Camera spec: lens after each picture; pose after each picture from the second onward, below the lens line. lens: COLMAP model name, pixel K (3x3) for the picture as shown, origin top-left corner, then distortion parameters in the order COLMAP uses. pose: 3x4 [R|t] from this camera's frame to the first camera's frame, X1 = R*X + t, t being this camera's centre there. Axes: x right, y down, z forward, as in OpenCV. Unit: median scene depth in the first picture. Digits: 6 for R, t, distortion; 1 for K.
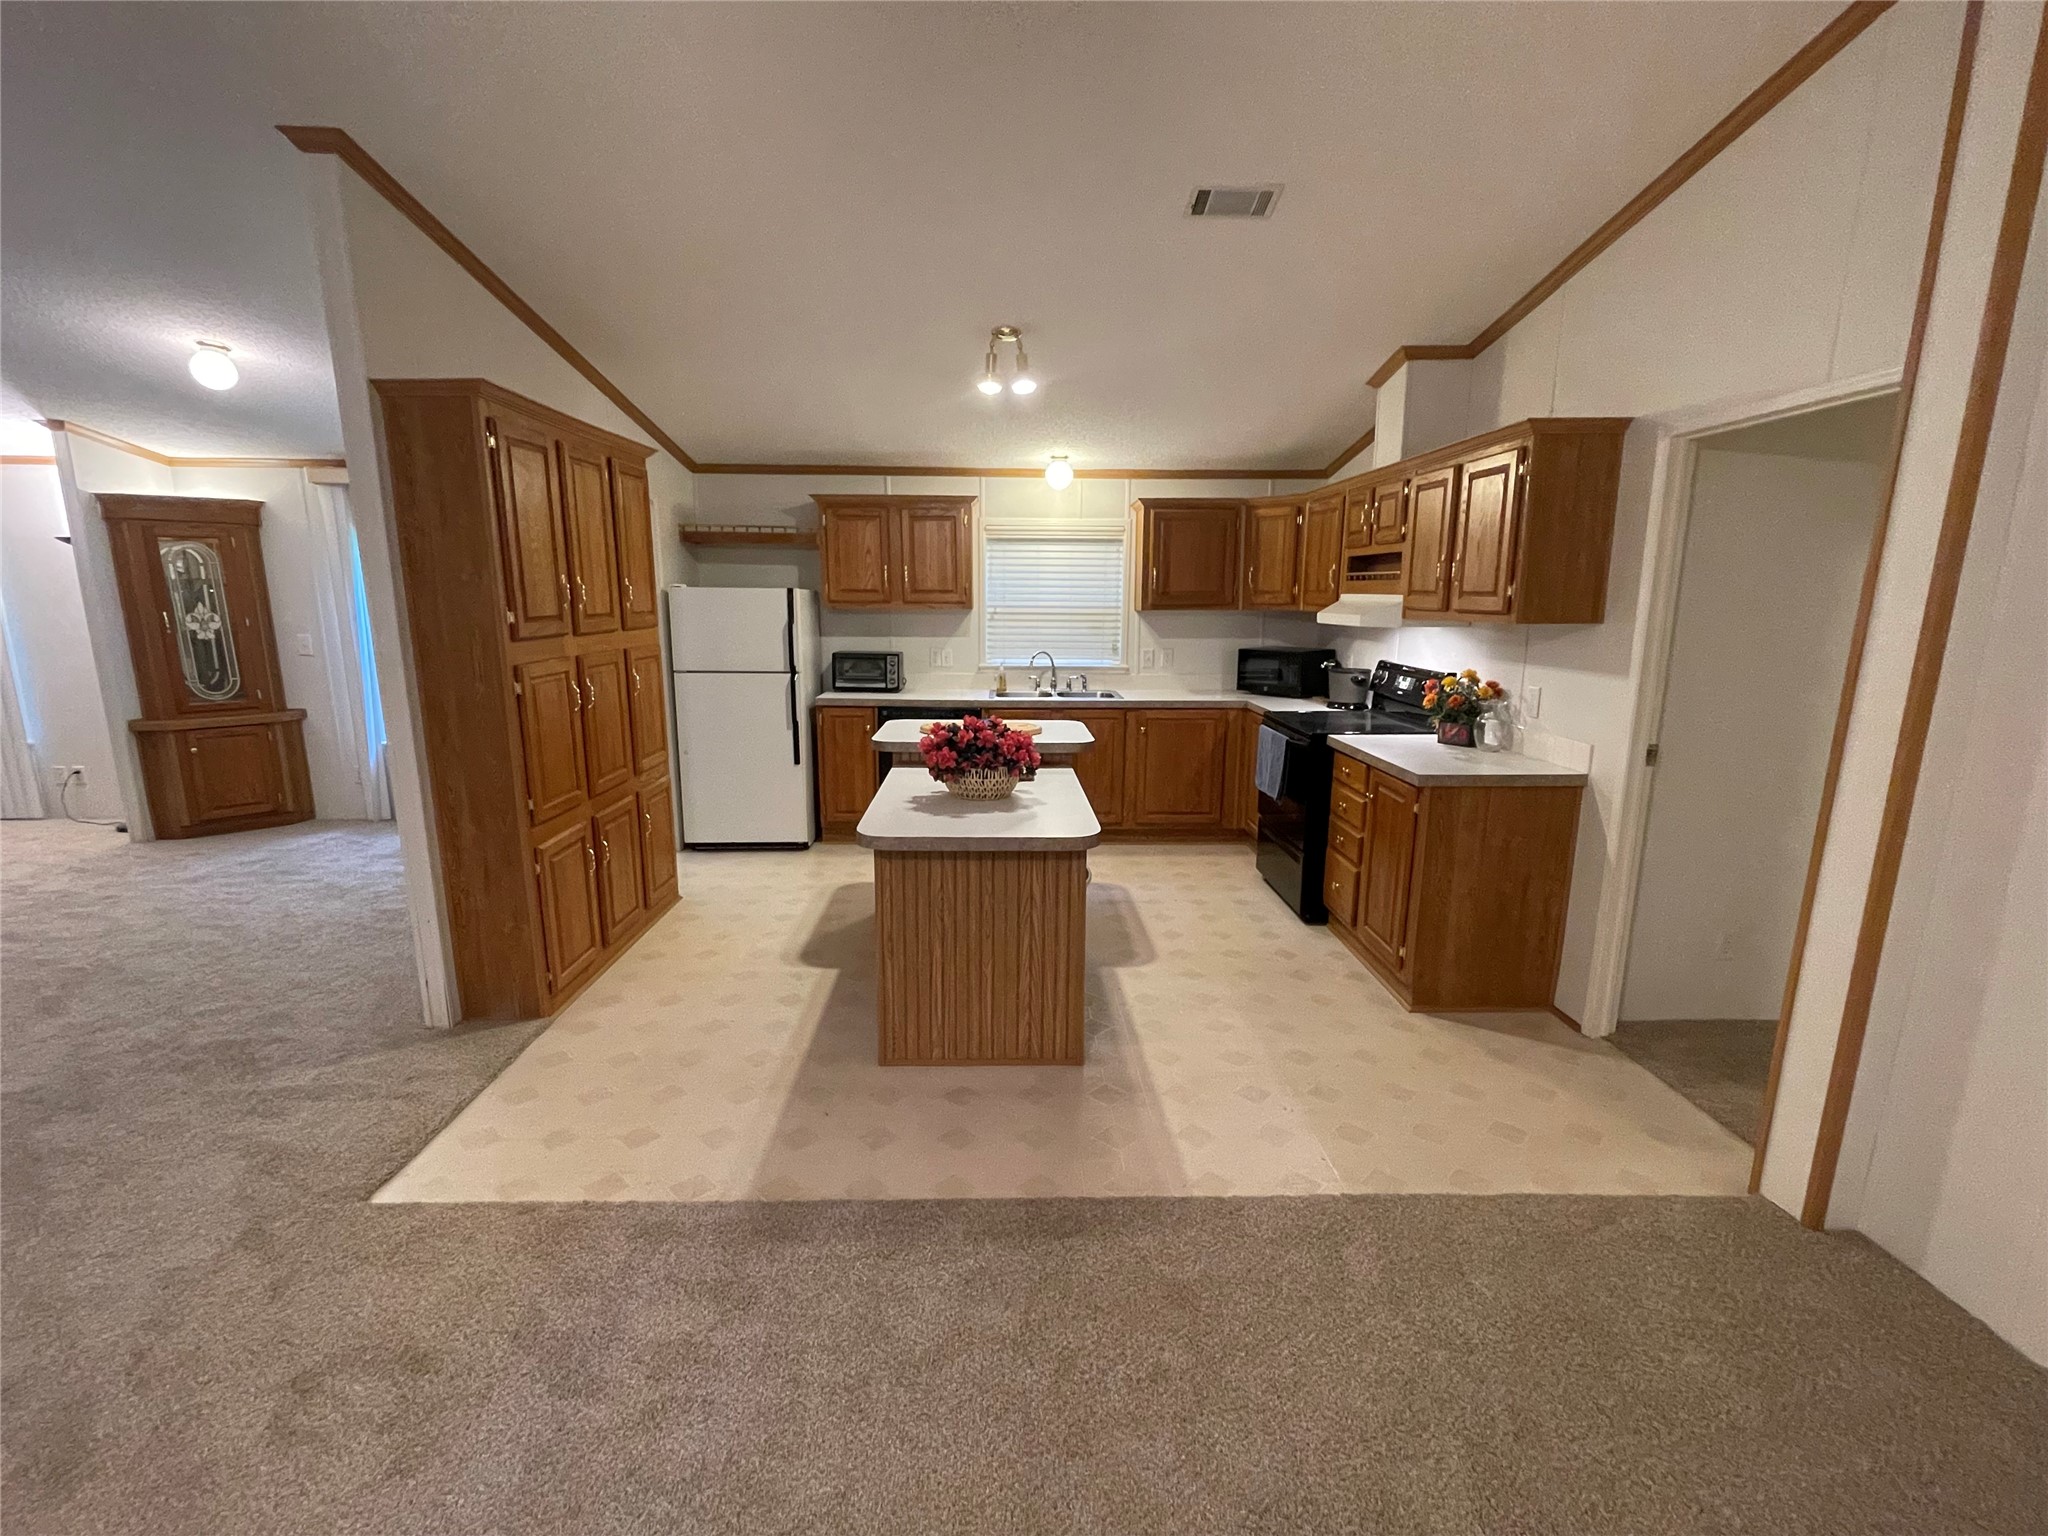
lens RADIAL K [[914.3, 0, 1026.6], [0, 914.3, 784.1], [0, 0, 1]] dist [0.000675, -0.000030]
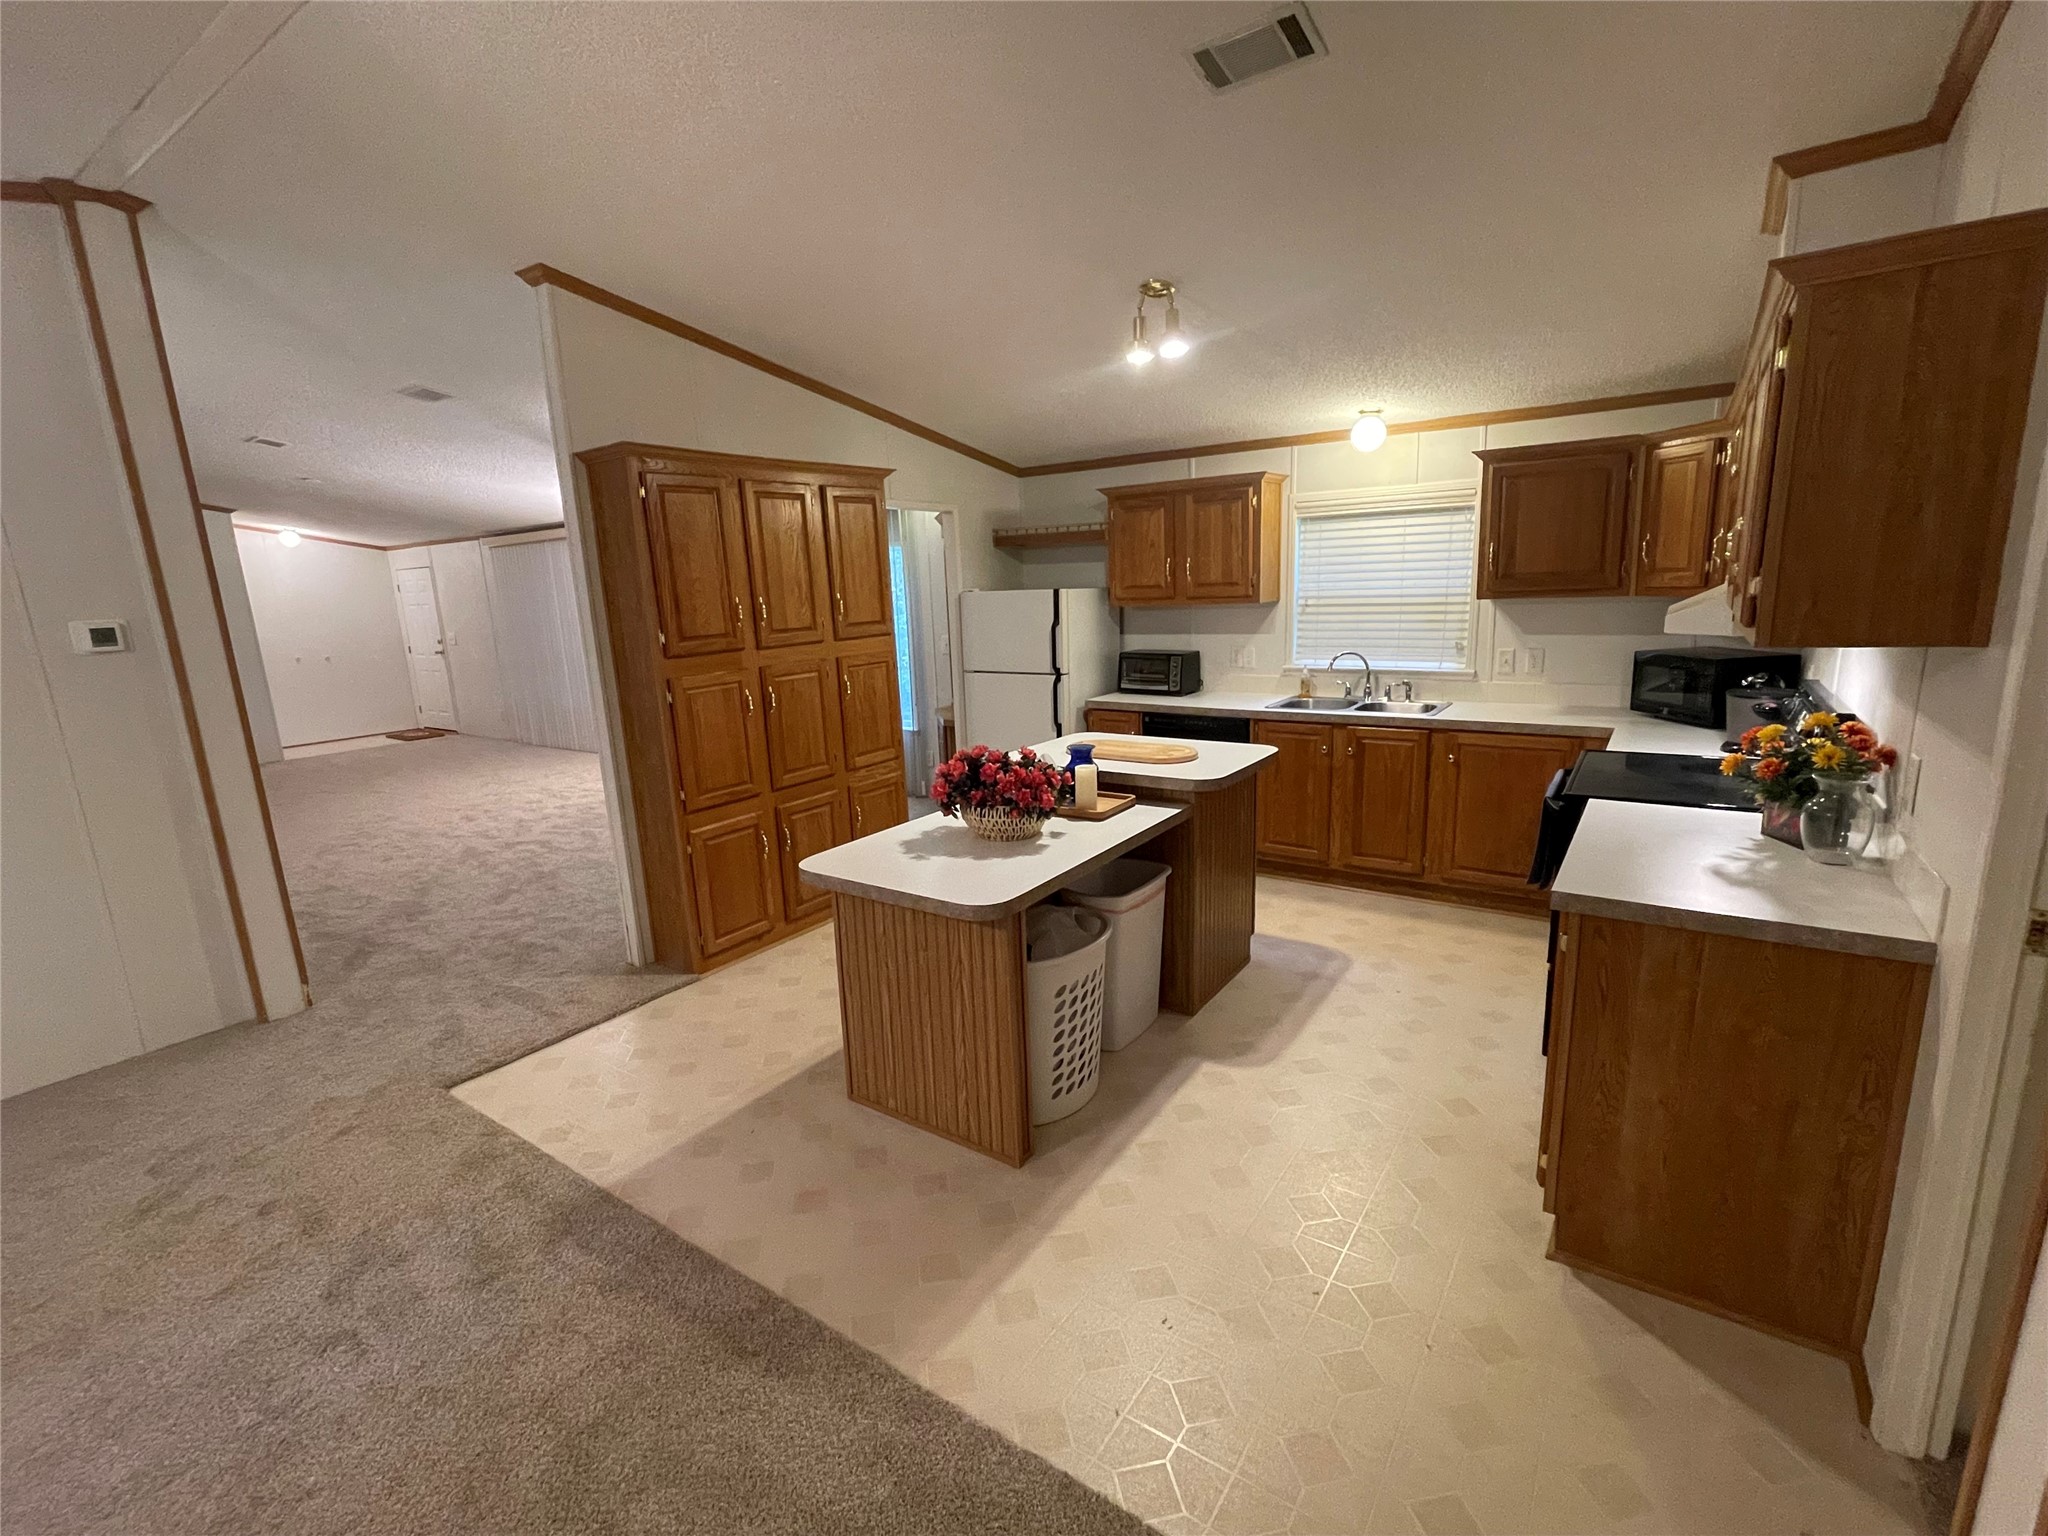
lens RADIAL K [[917.3, 0, 1026.6], [0, 917.3, 778.9], [0, 0, 1]] dist [0.001891, -0.000173]
pose [[0.804764, 0.089371, -0.586828, 0.337384], [-0.076828, 0.995968, 0.046320, -0.057940], [0.588602, 0.007808, 0.808385, 0.198907]]
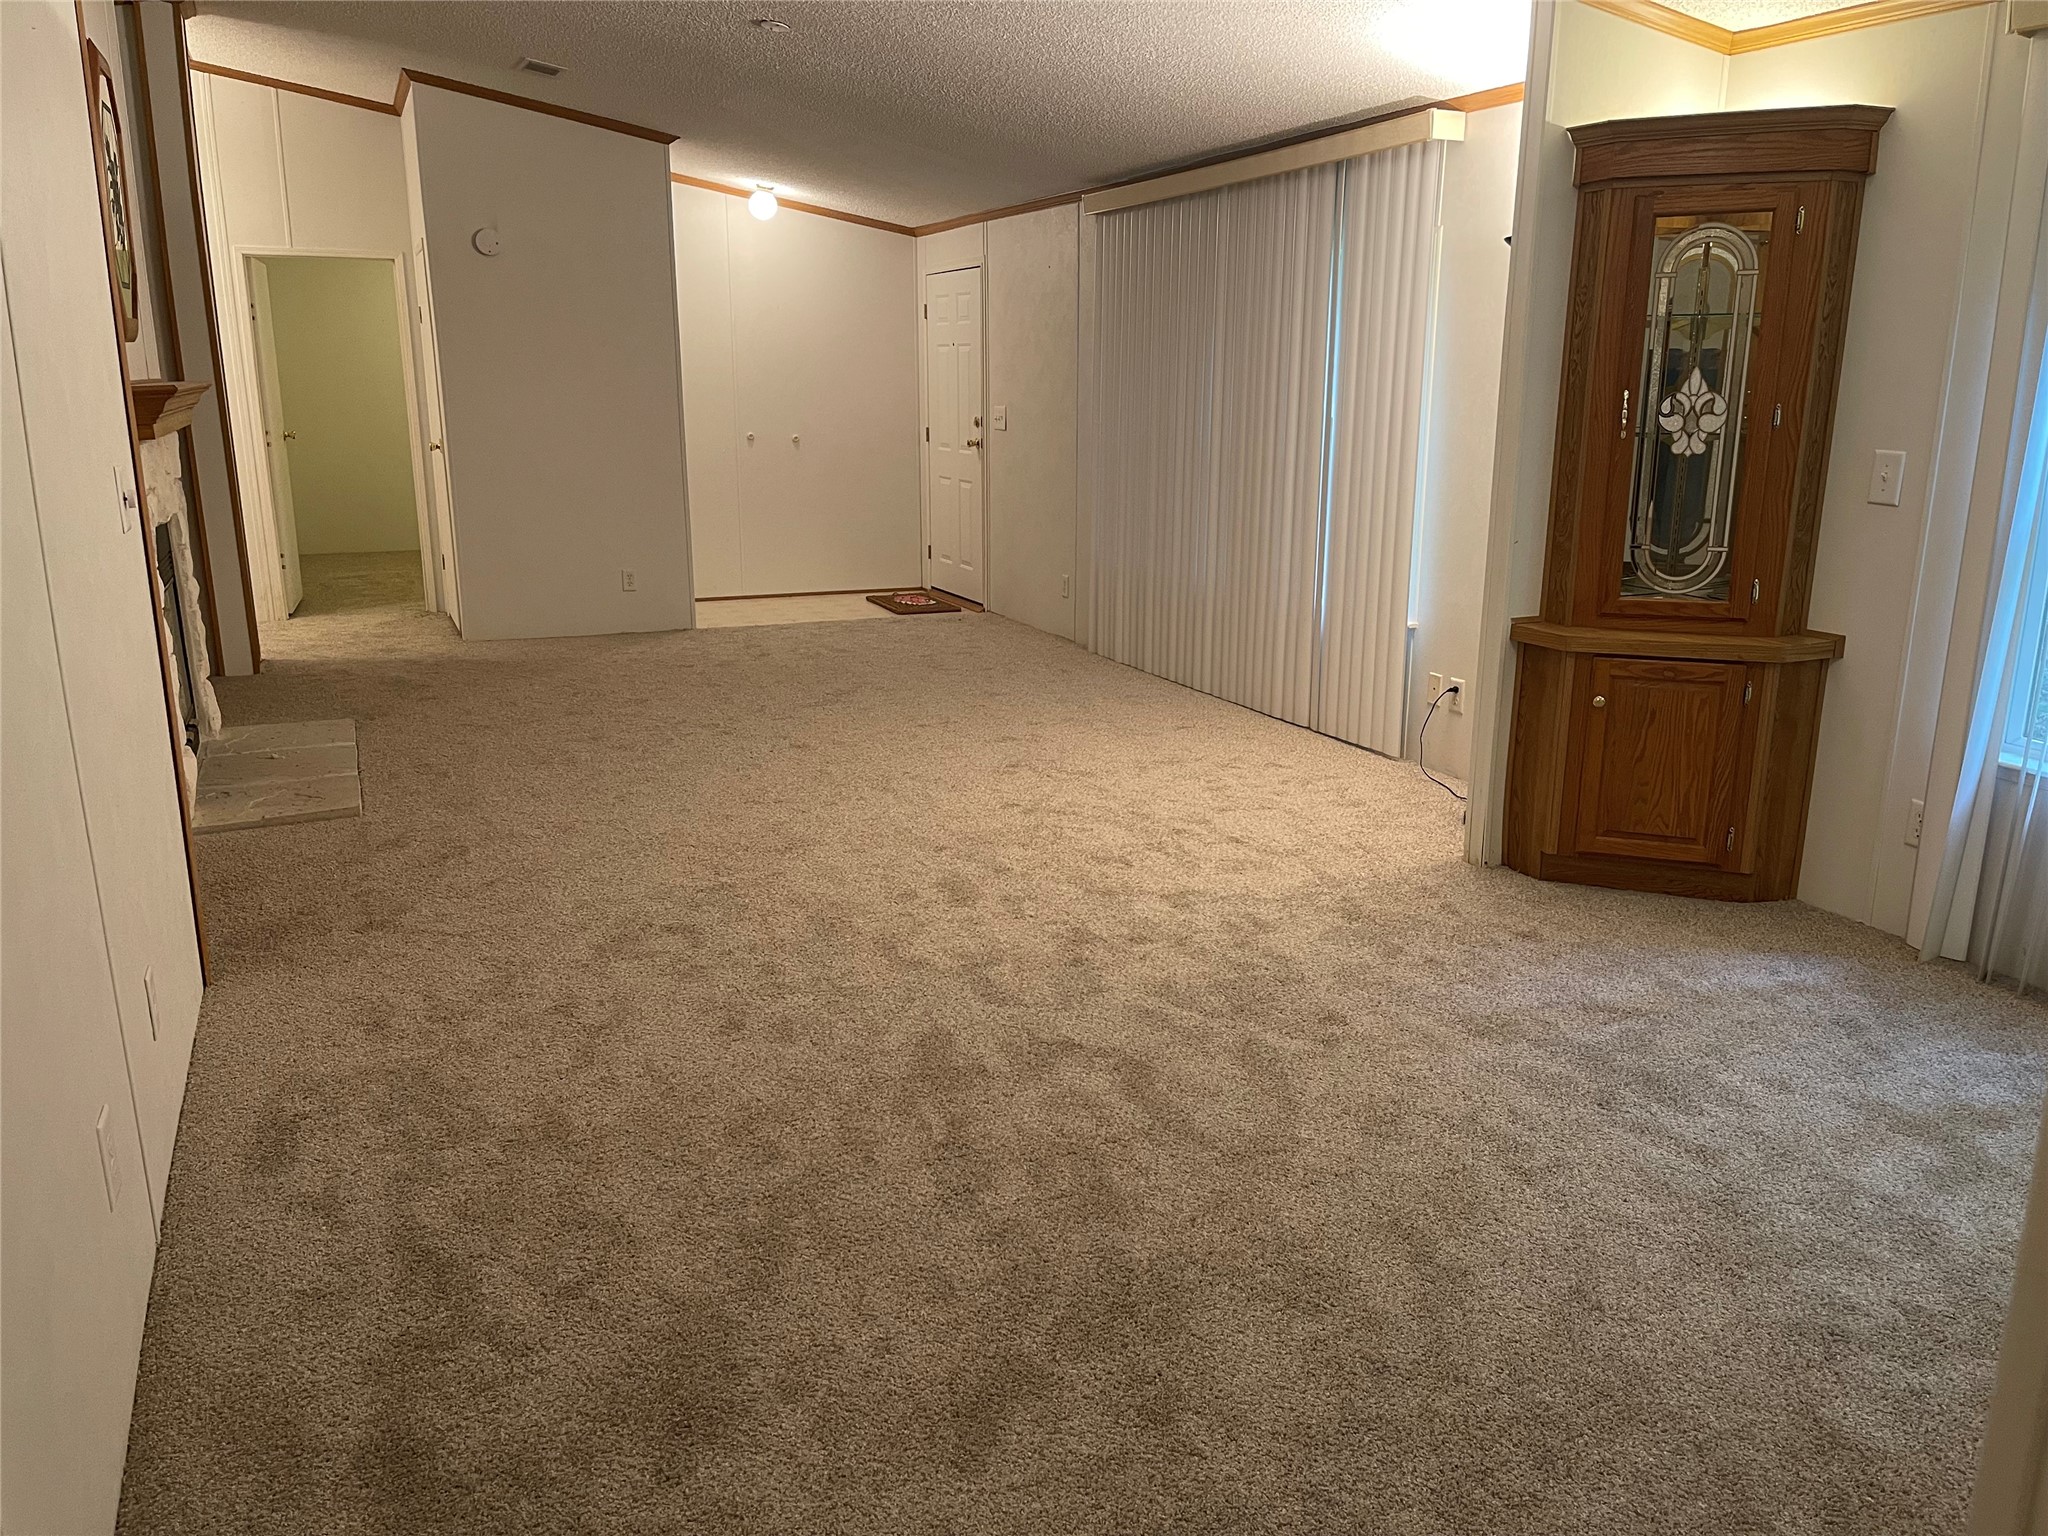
lens RADIAL K [[1559.1, 0, 1017.4], [0, 1559.1, 776.1], [0, 0, 1]] dist [0.000070, 0.003544]
pose [[0.375052, 0.226594, -0.898883, -0.365885], [-0.185206, 0.968432, 0.166850, -0.087185], [0.908314, 0.103902, 0.405178, 0.495103]]
